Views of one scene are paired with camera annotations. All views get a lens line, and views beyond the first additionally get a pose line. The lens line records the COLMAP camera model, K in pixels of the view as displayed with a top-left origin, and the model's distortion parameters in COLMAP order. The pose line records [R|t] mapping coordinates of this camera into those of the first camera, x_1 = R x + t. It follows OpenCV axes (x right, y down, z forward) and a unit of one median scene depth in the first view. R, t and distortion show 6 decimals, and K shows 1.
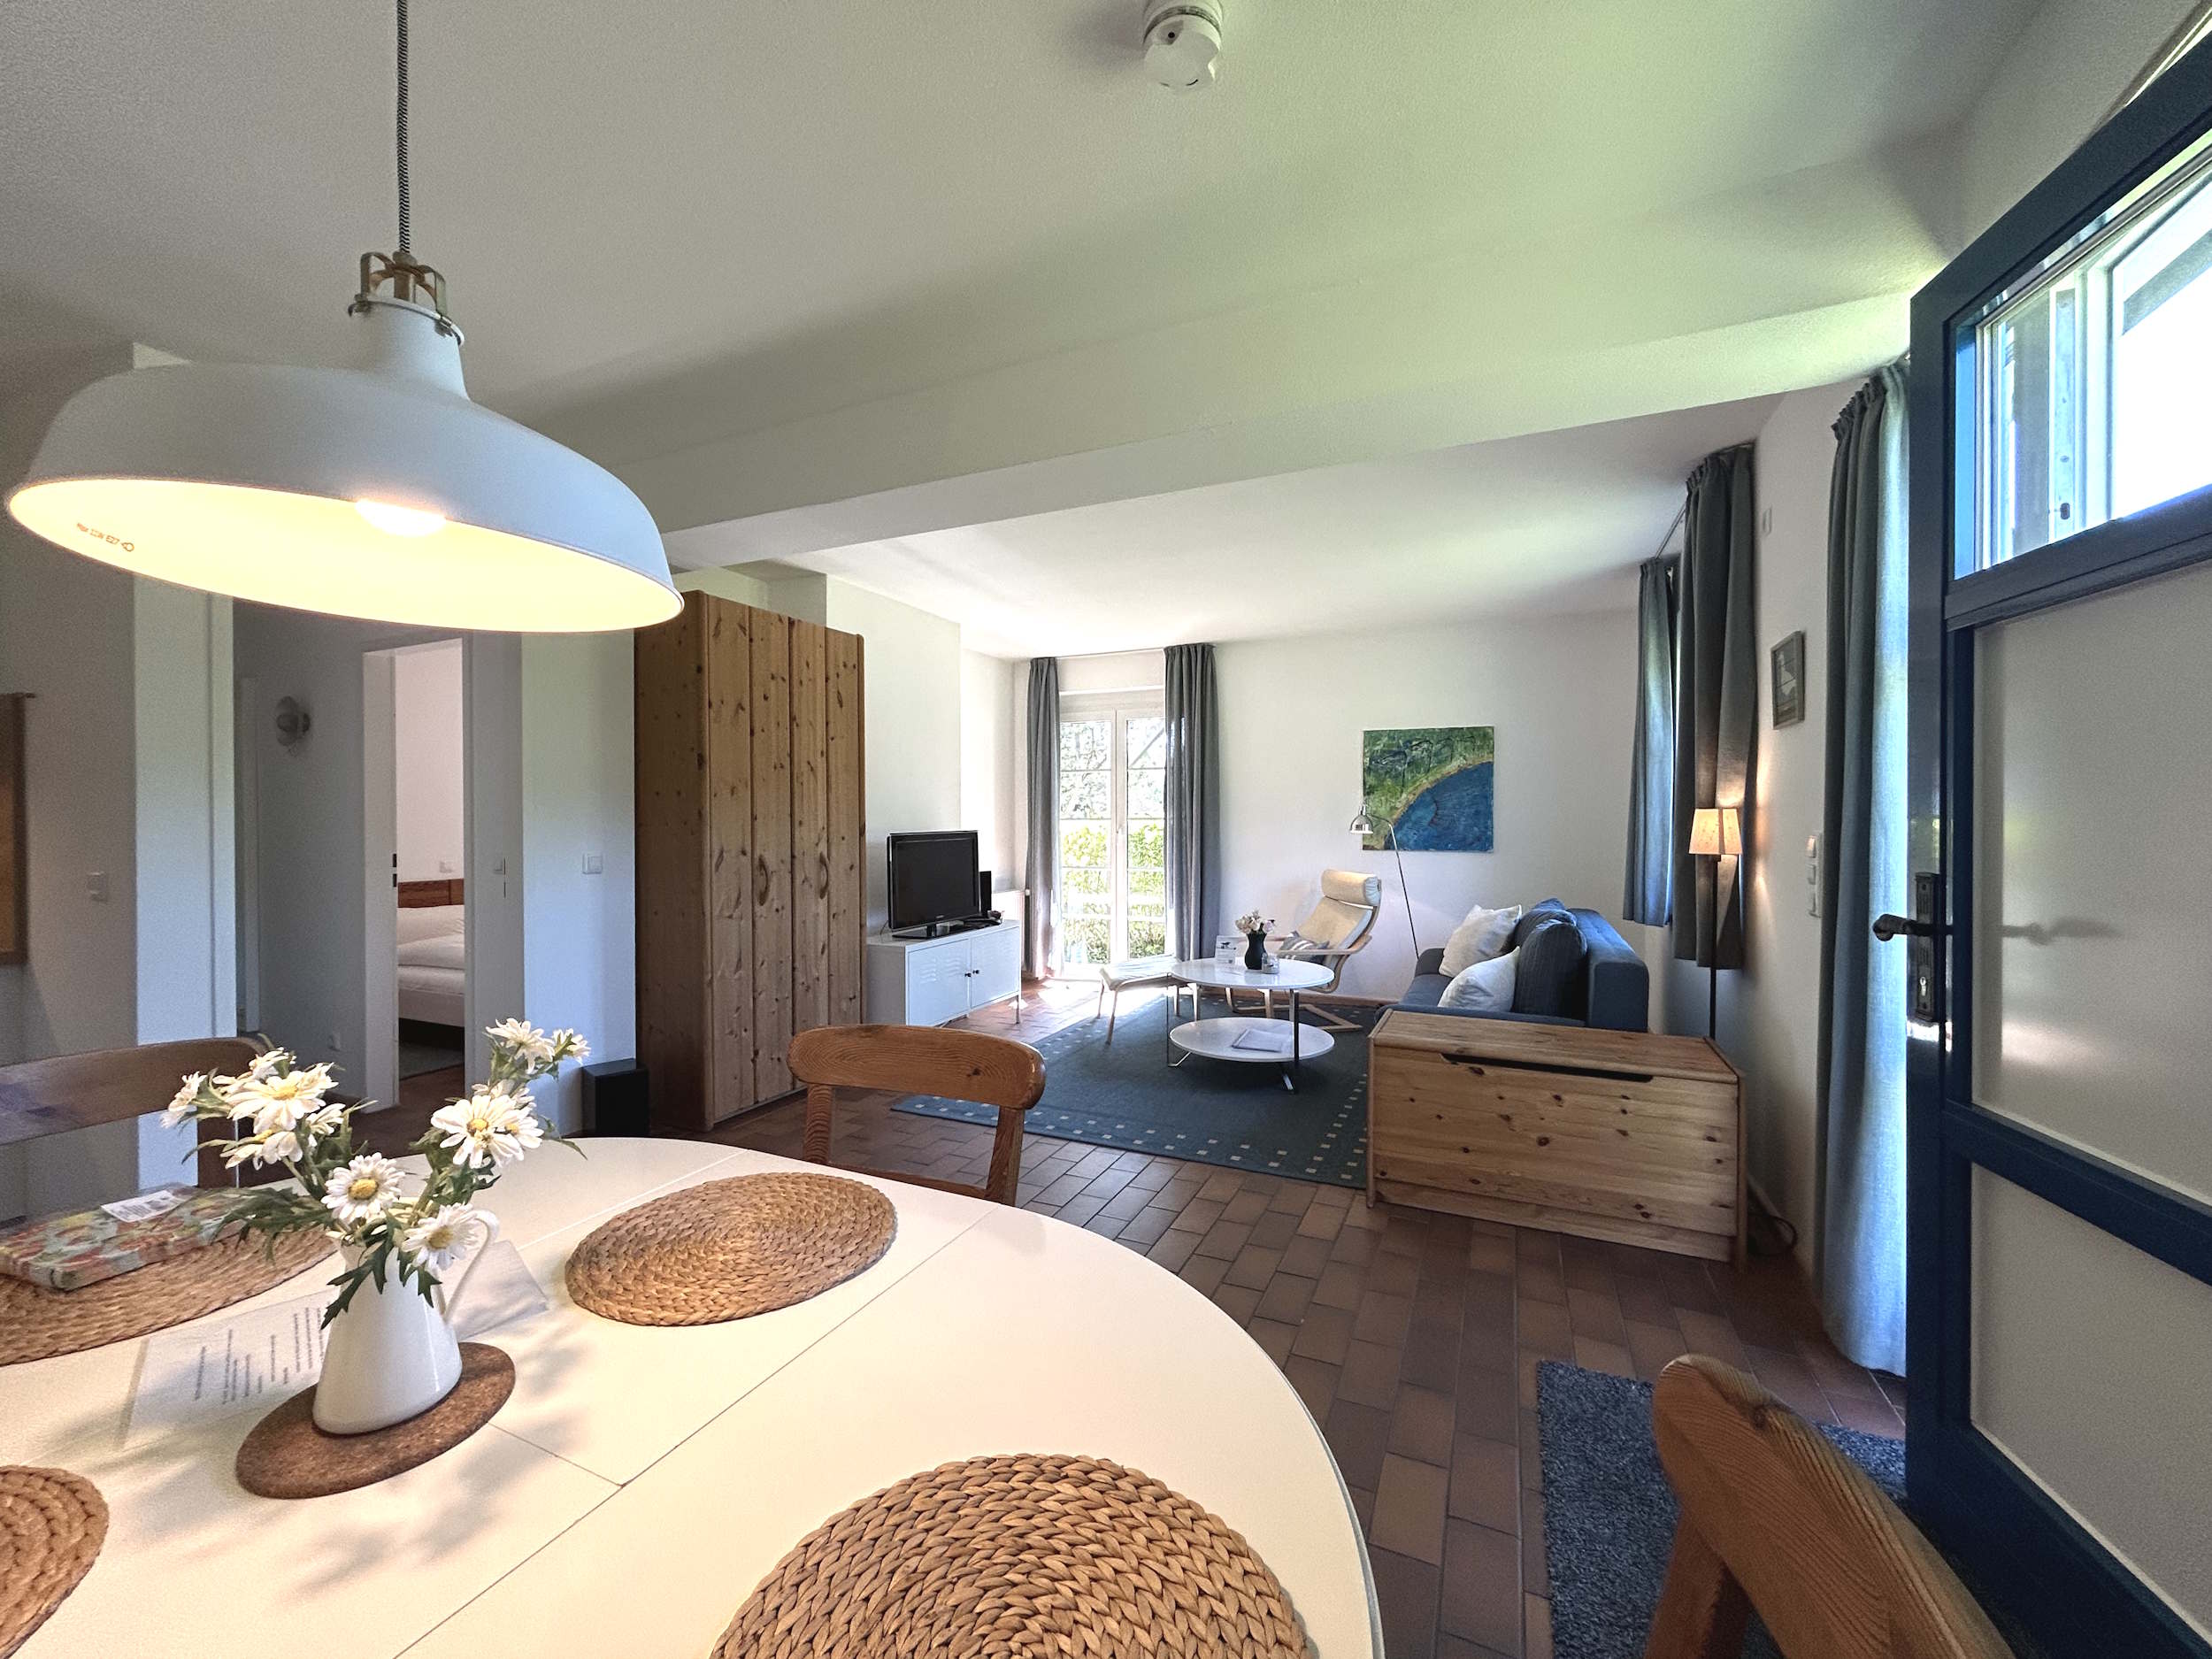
lens RADIAL K [[888.1, 0, 1103.6], [0, 888.1, 827.3], [0, 0, 1]] dist [-0.002557, 0.000419]
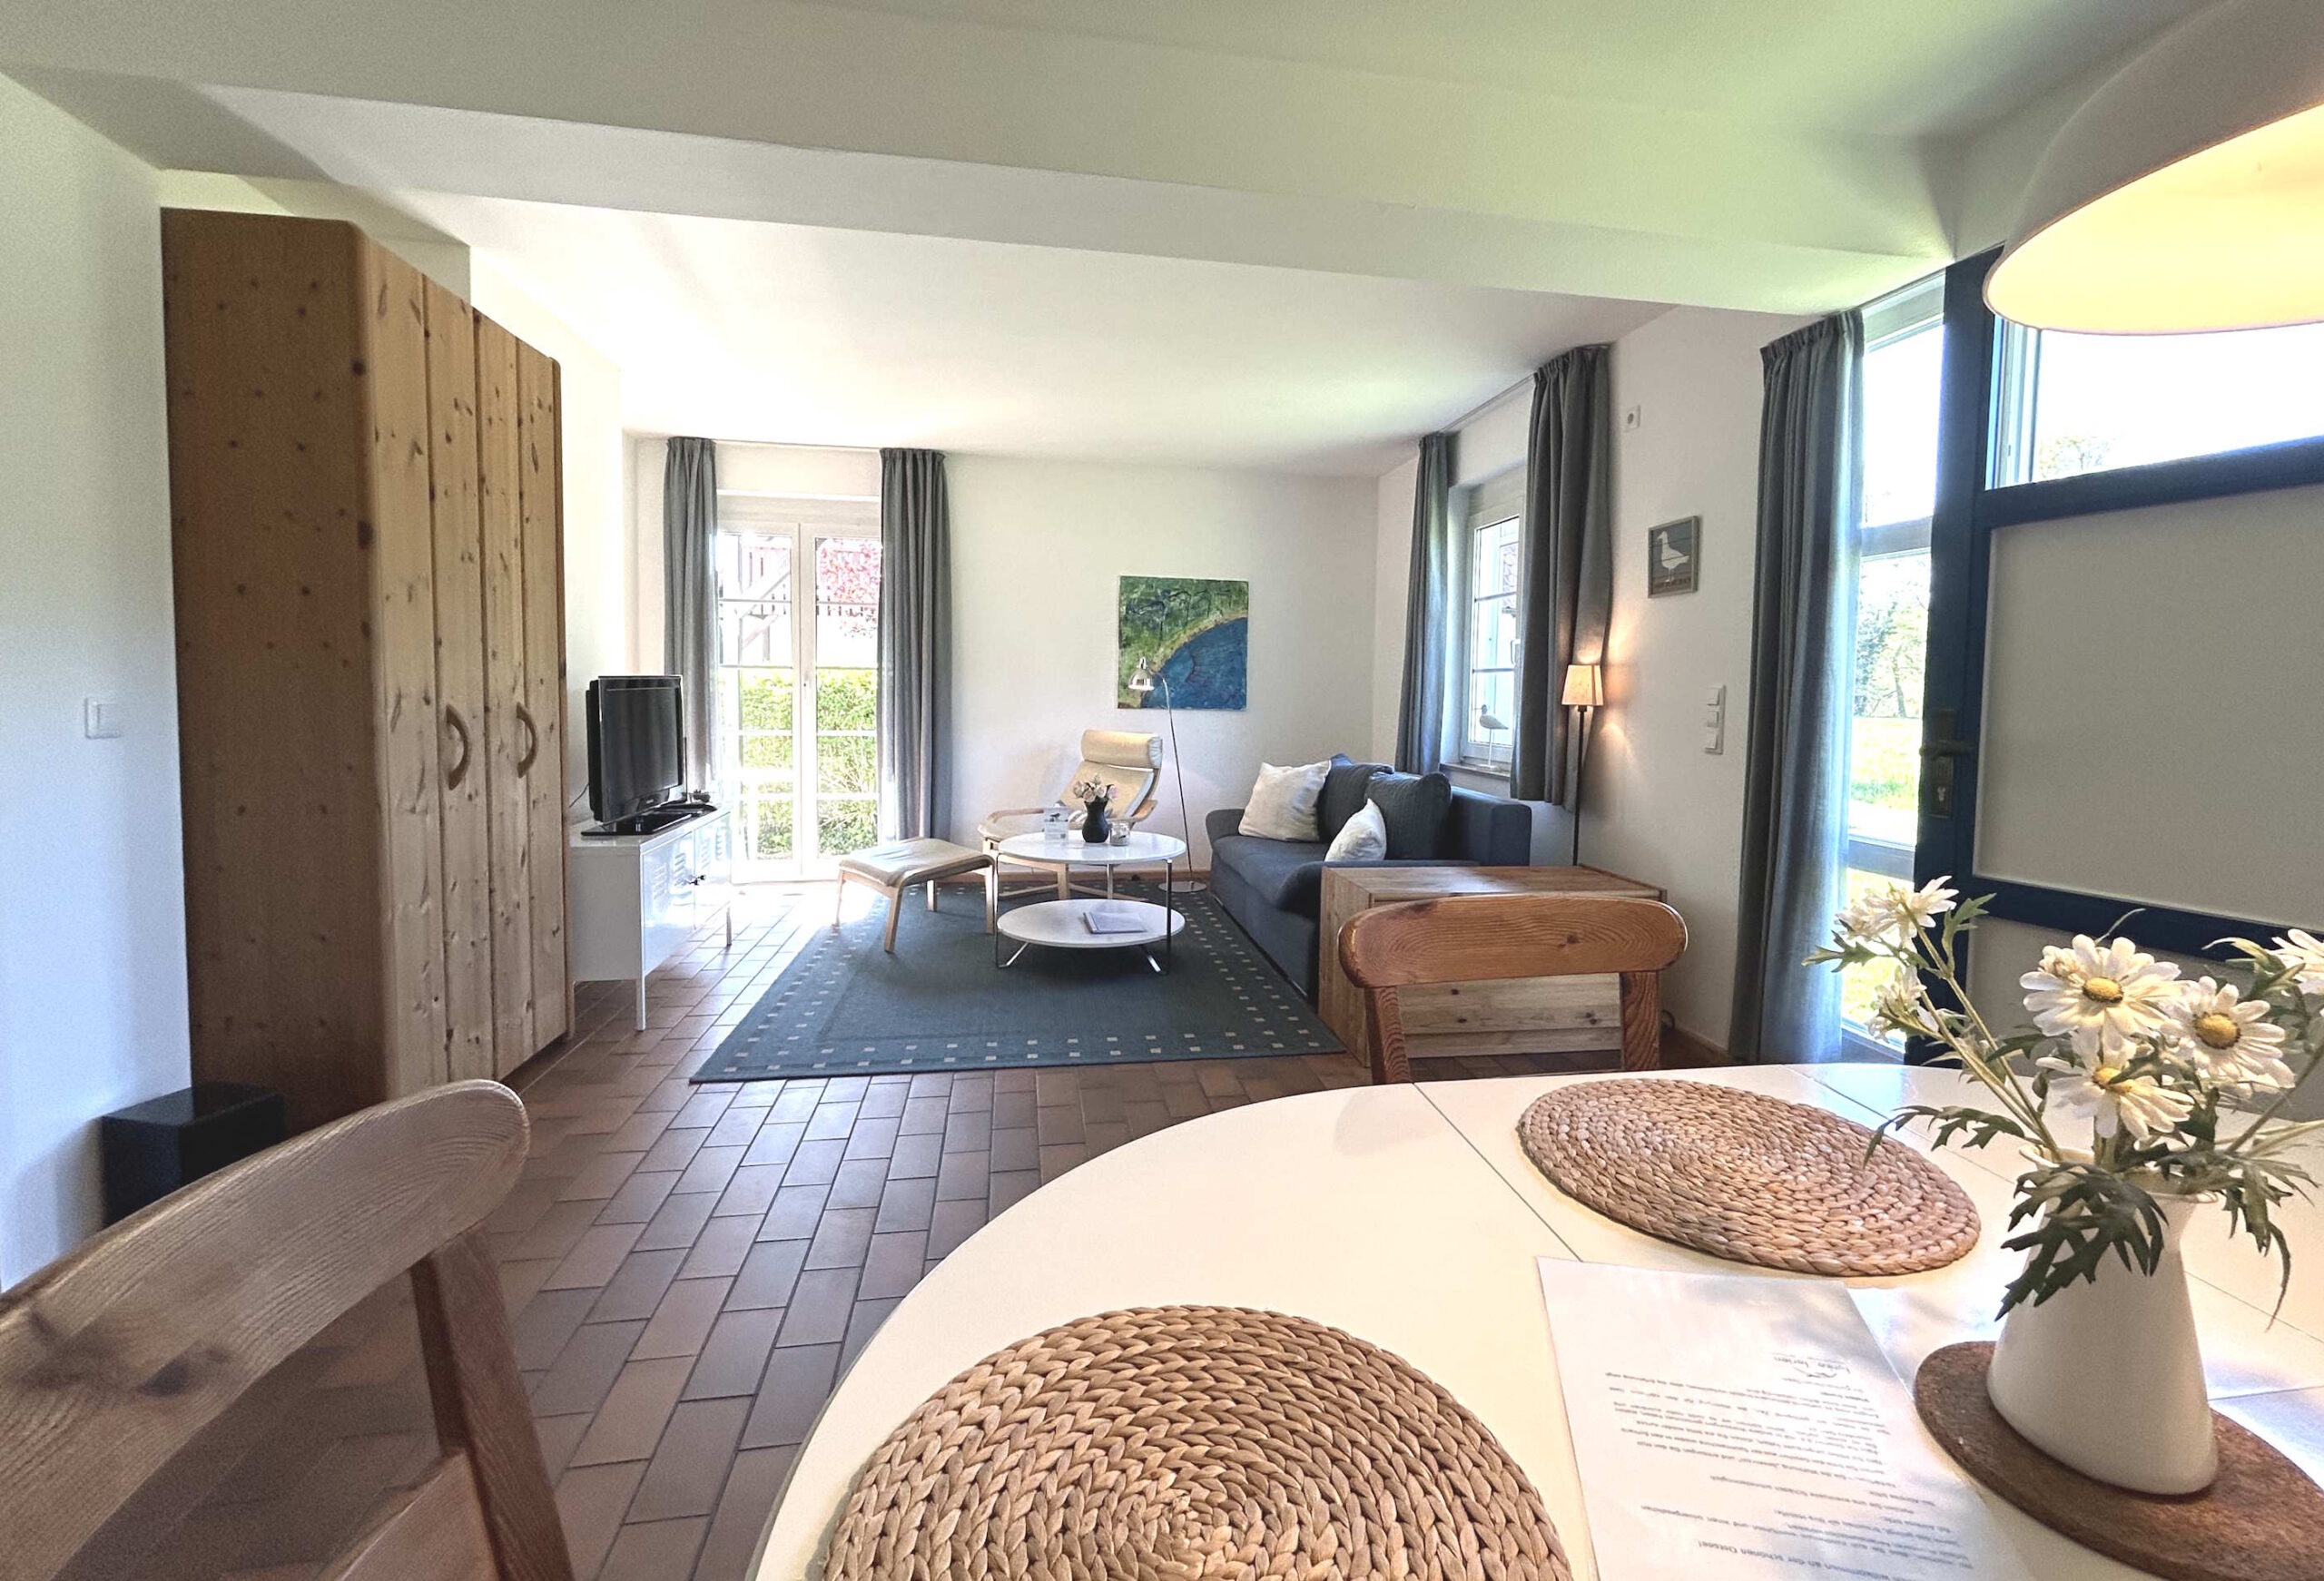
lens RADIAL K [[1019.6, 0, 1202.3], [0, 1019.6, 743.3], [0, 0, 1]] dist [0.002816, -0.000068]
pose [[0.824307, -0.016007, 0.565916, -0.305214], [-0.012550, 0.998838, 0.046533, 0.016023], [-0.566003, -0.045460, 0.823149, 0.129315]]
